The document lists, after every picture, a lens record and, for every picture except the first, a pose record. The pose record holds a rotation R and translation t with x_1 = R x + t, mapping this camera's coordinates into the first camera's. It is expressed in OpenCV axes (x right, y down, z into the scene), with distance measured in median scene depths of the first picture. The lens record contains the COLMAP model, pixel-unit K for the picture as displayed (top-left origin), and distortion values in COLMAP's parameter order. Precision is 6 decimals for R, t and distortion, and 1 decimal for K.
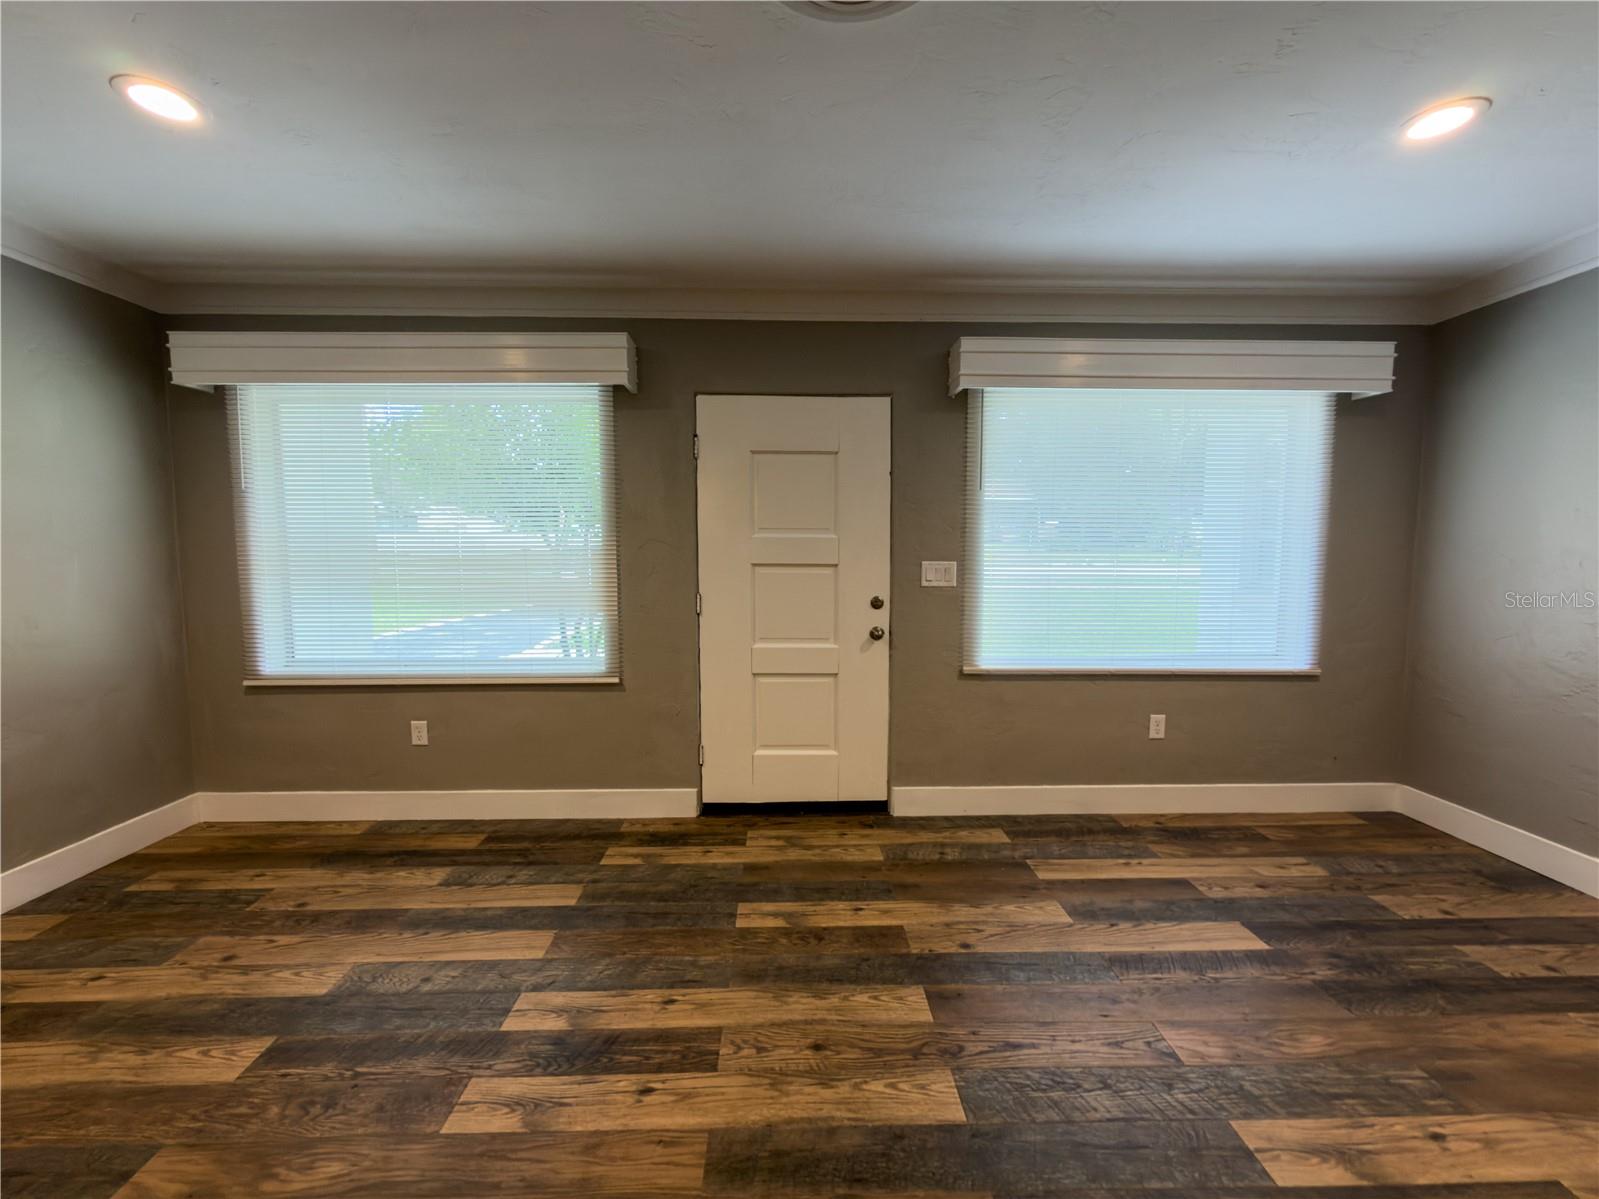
lens RADIAL K [[638.9, 0, 791.3], [0, 638.9, 600.8], [0, 0, 1]] dist [-0.001430, -0.000383]
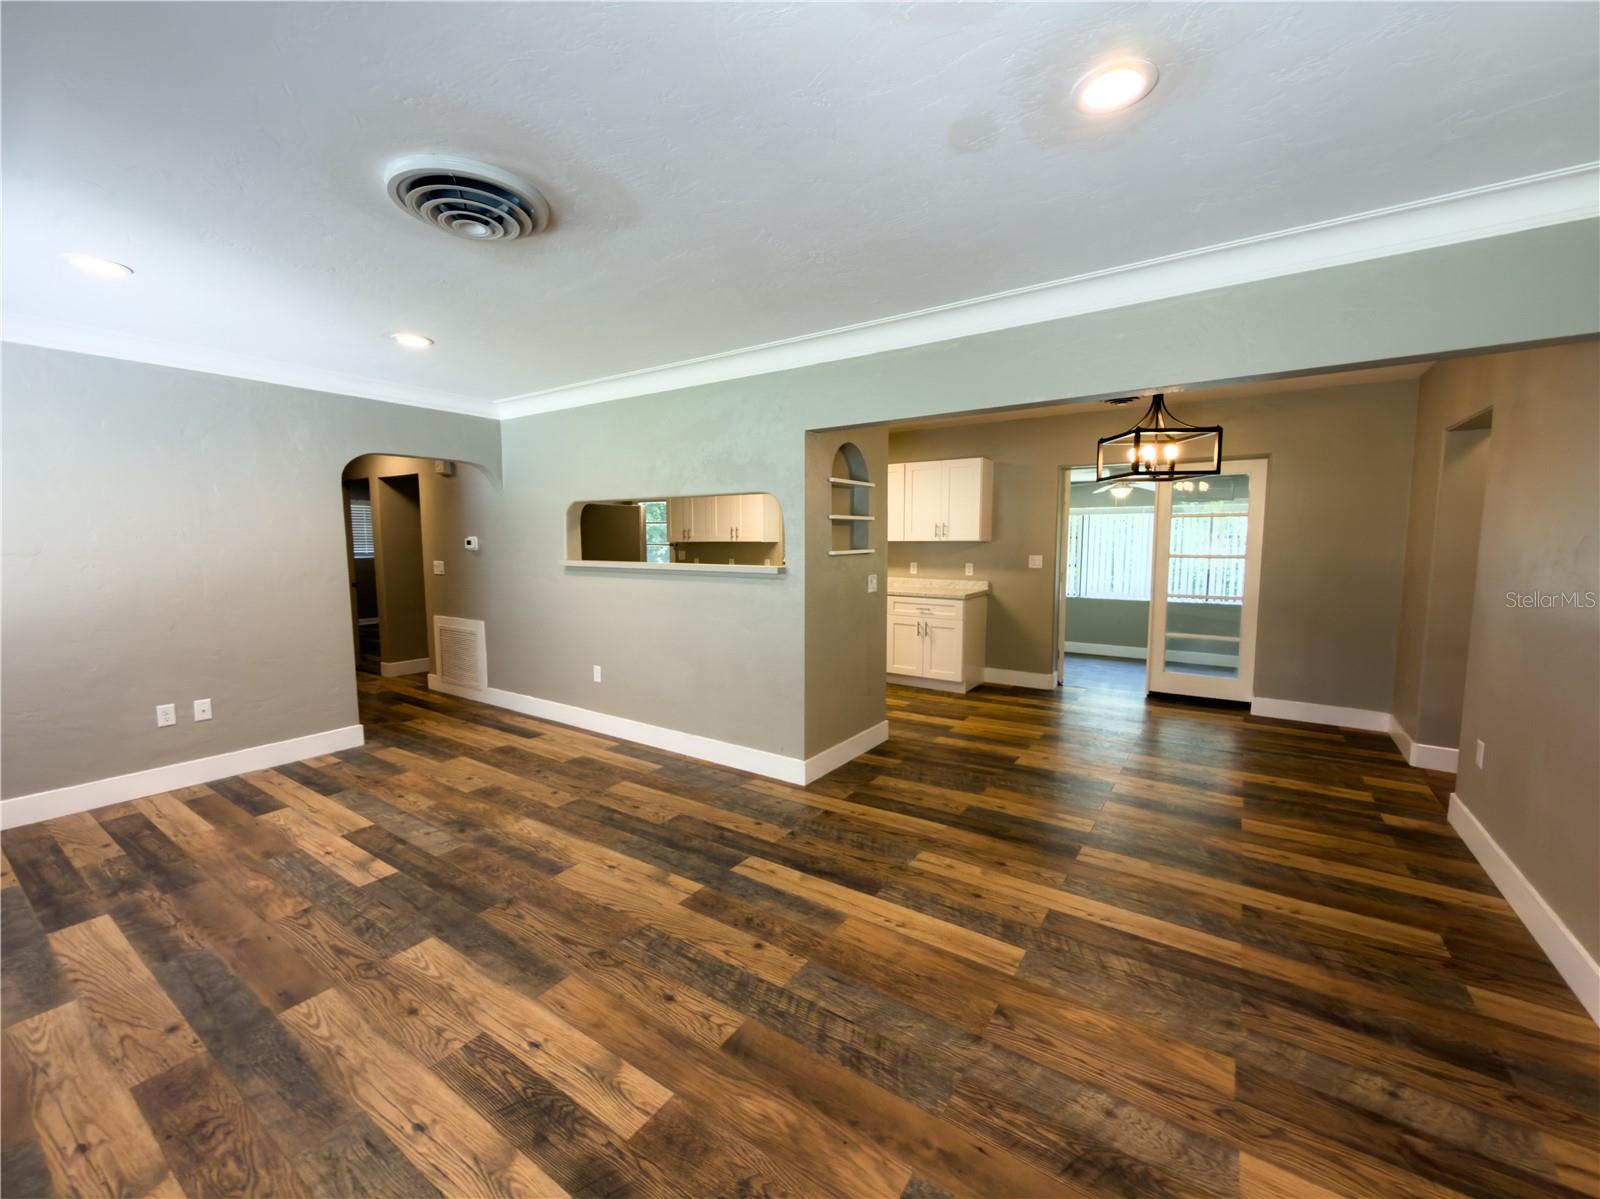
lens RADIAL K [[639.3, 0, 796.0], [0, 639.3, 593.7], [0, 0, 1]] dist [-0.001430, -0.000383]
pose [[-0.815376, -0.050101, 0.576759, -1.226079], [0.047629, 0.987066, 0.153077, -0.199842], [-0.576969, 0.152285, -0.802444, 1.506394]]
